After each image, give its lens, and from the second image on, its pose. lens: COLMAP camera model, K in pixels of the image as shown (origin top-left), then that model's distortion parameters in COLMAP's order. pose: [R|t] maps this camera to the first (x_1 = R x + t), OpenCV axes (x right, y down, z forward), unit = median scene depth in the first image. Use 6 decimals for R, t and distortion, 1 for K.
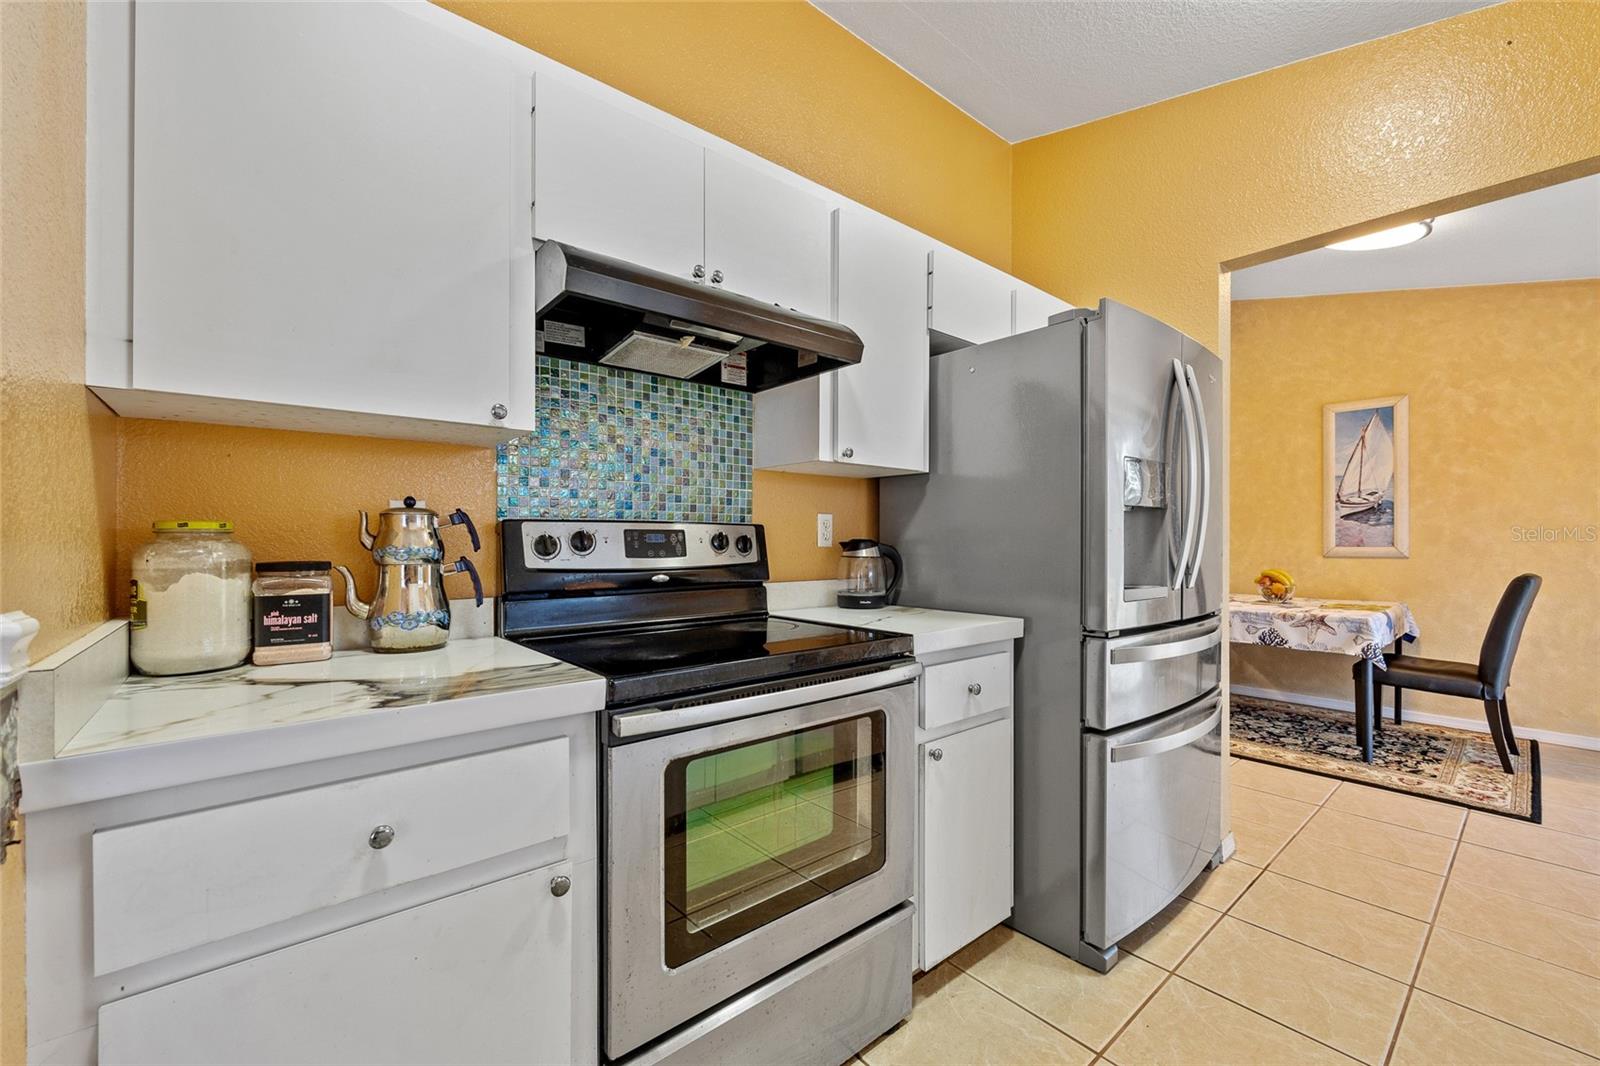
lens RADIAL K [[639.0, 0, 798.1], [0, 639.0, 537.3], [0, 0, 1]] dist [-0.005483, -0.000127]
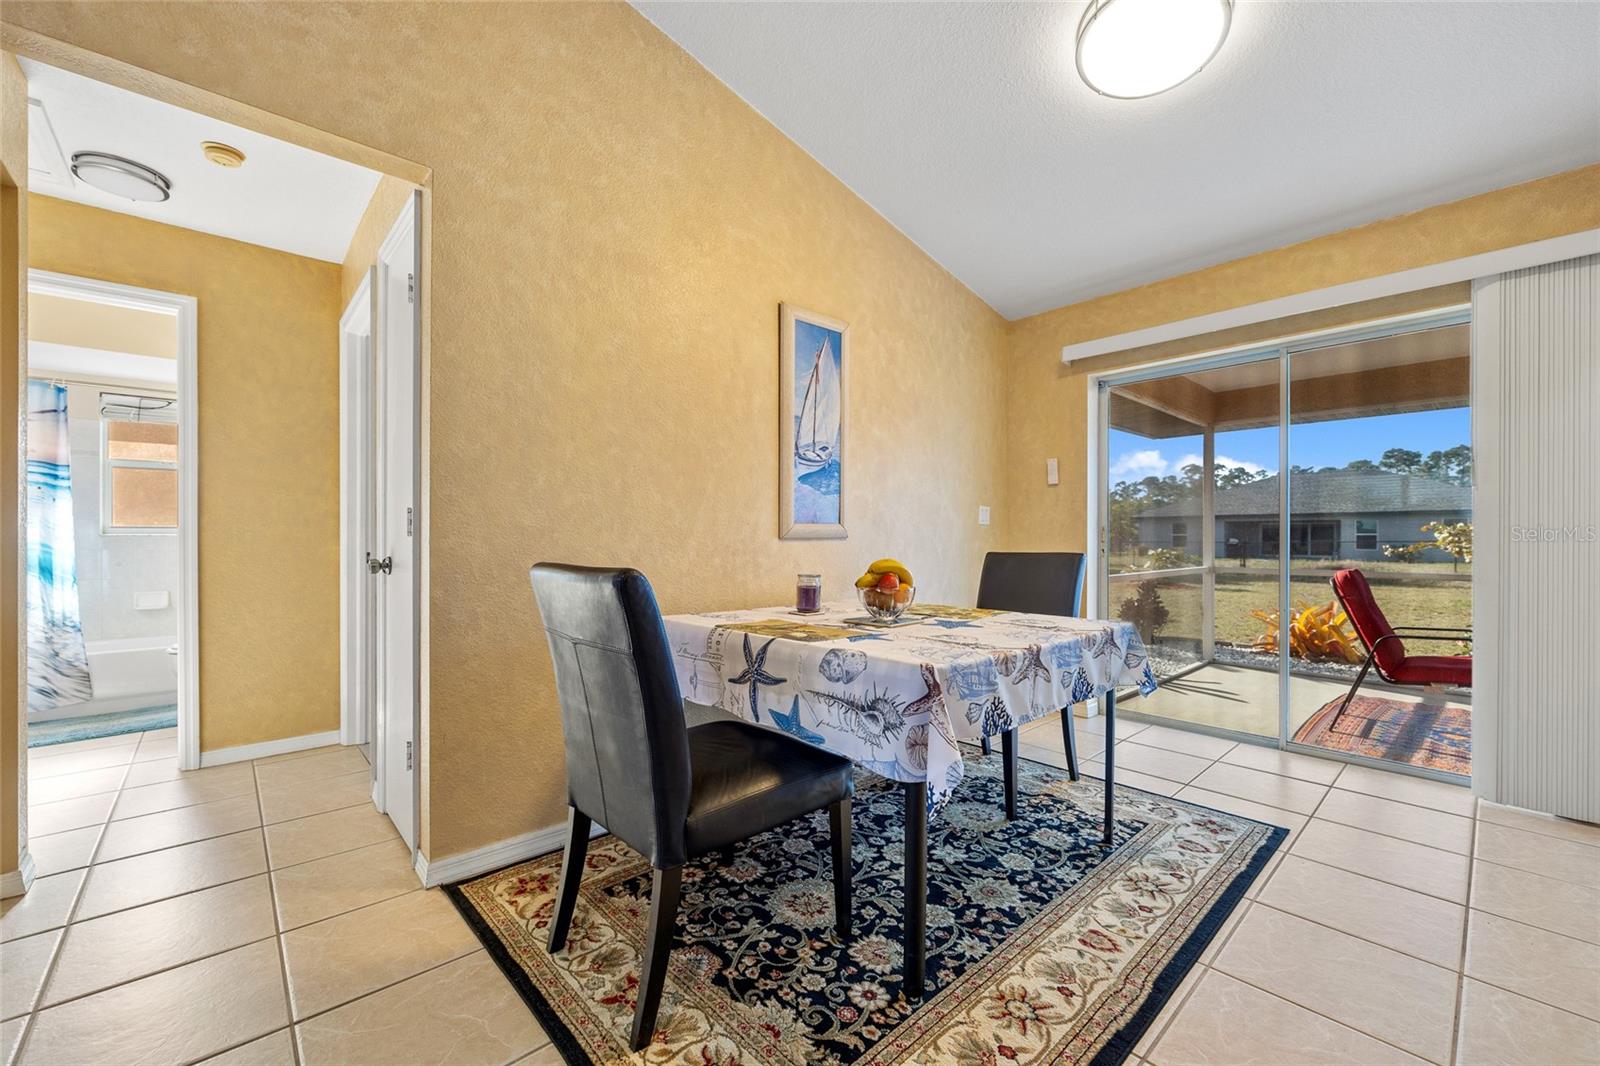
lens RADIAL K [[639.0, 0, 801.6], [0, 639.0, 536.2], [0, 0, 1]] dist [-0.005483, -0.000127]
pose [[-0.042007, 0.005319, 0.999103, 0.261376], [-0.007575, 0.999955, -0.005642, 0.044835], [-0.999089, -0.007806, -0.041965, 1.426263]]
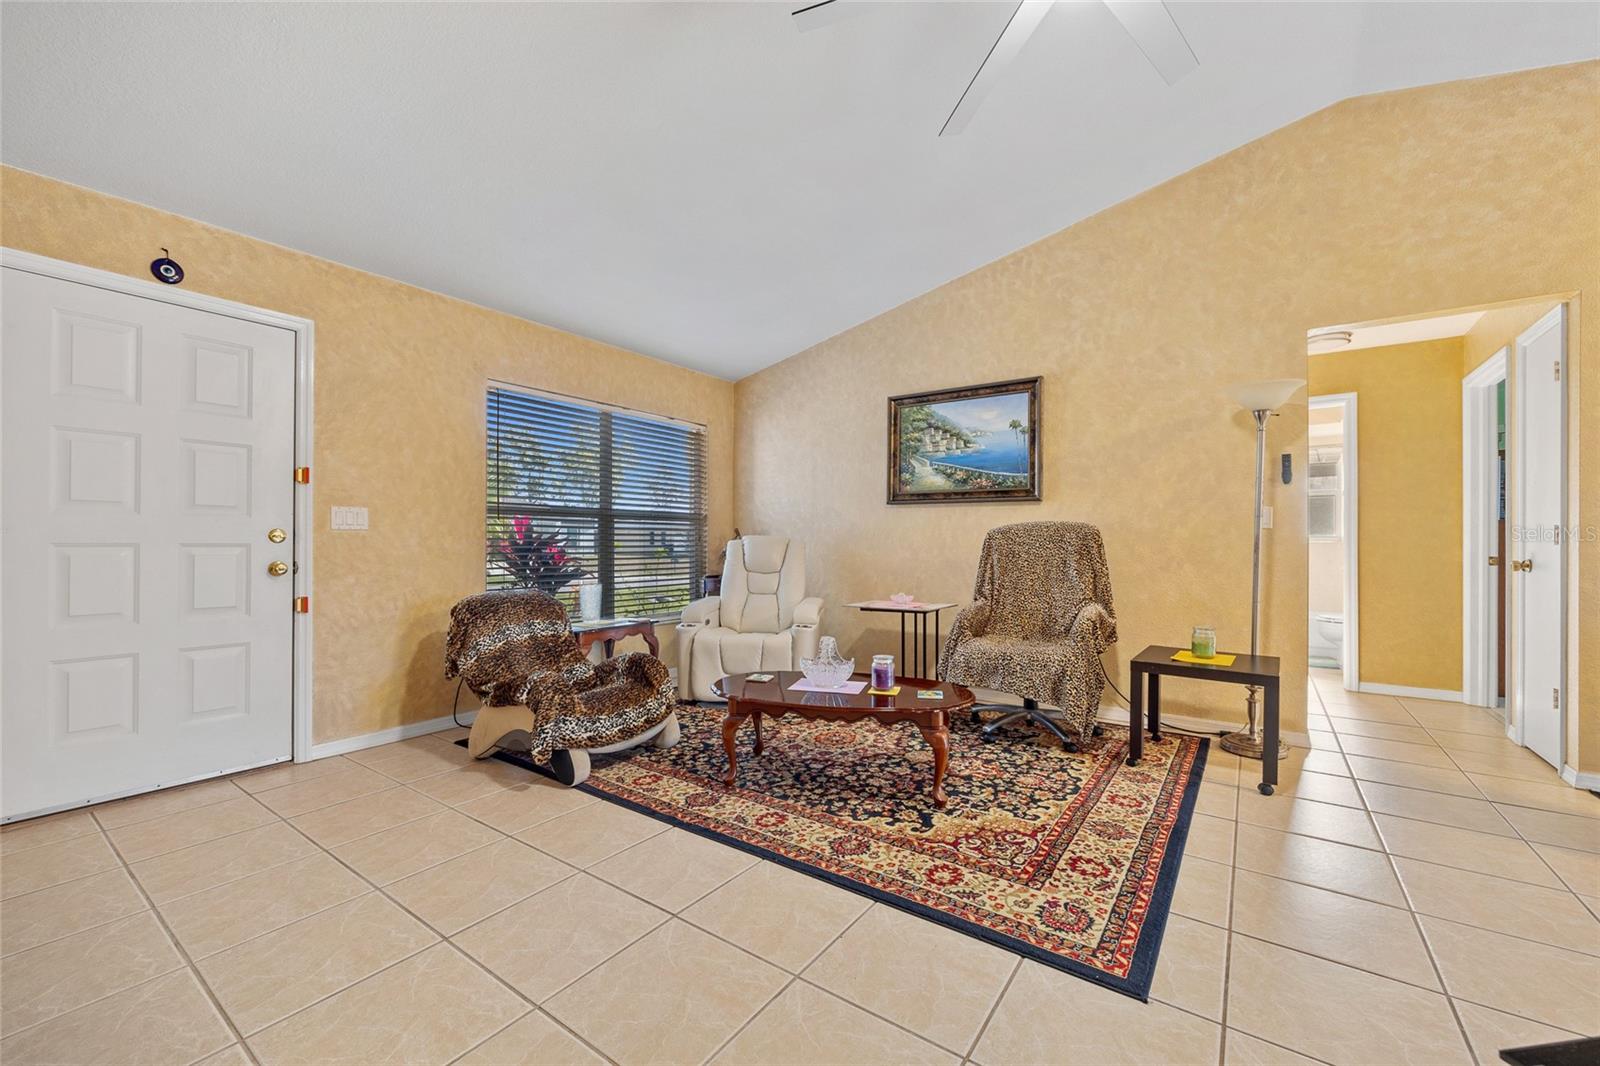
lens RADIAL K [[639.0, 0, 793.3], [0, 639.0, 546.6], [0, 0, 1]] dist [-0.005483, -0.000127]
pose [[0.969477, 0.000444, 0.245181, -0.388646], [-0.004338, 0.999873, 0.015344, 0.035695], [-0.245143, -0.015939, 0.969356, 1.170130]]
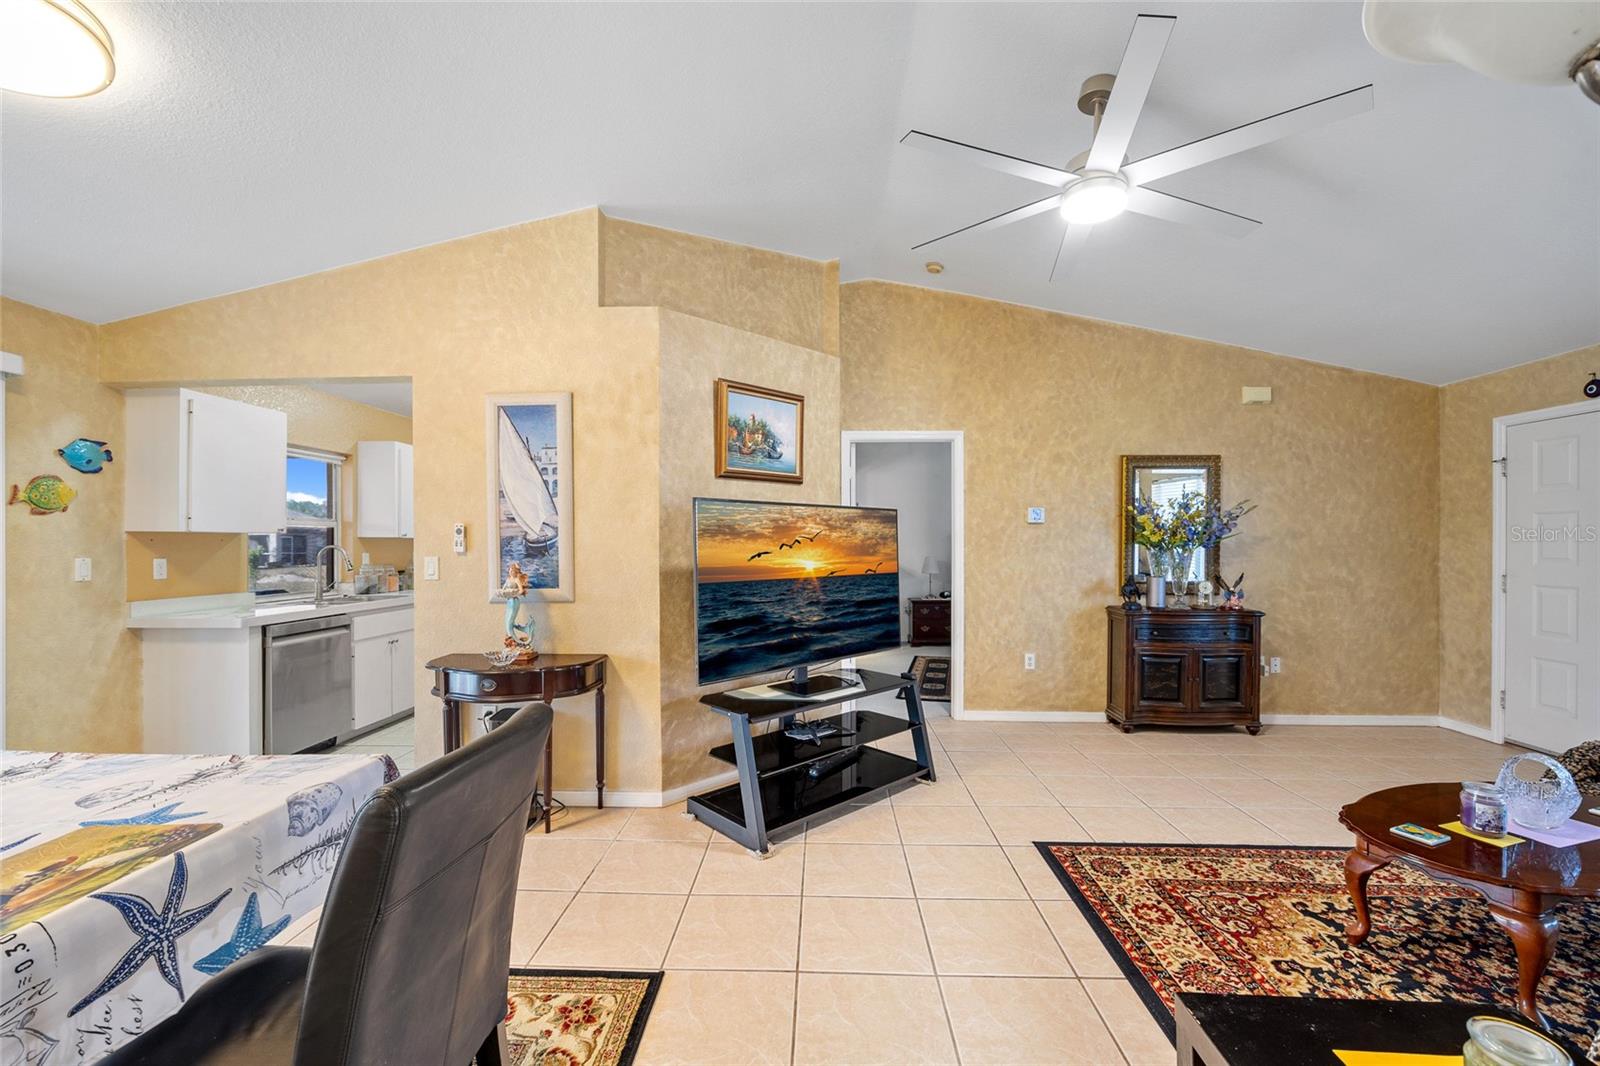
lens RADIAL K [[639.0, 0, 795.2], [0, 639.0, 542.3], [0, 0, 1]] dist [-0.005483, -0.000127]
pose [[-0.675157, -0.001481, -0.737673, 0.873217], [0.005545, 0.999960, -0.007082, -0.036715], [0.737653, -0.008872, -0.675121, 1.925250]]
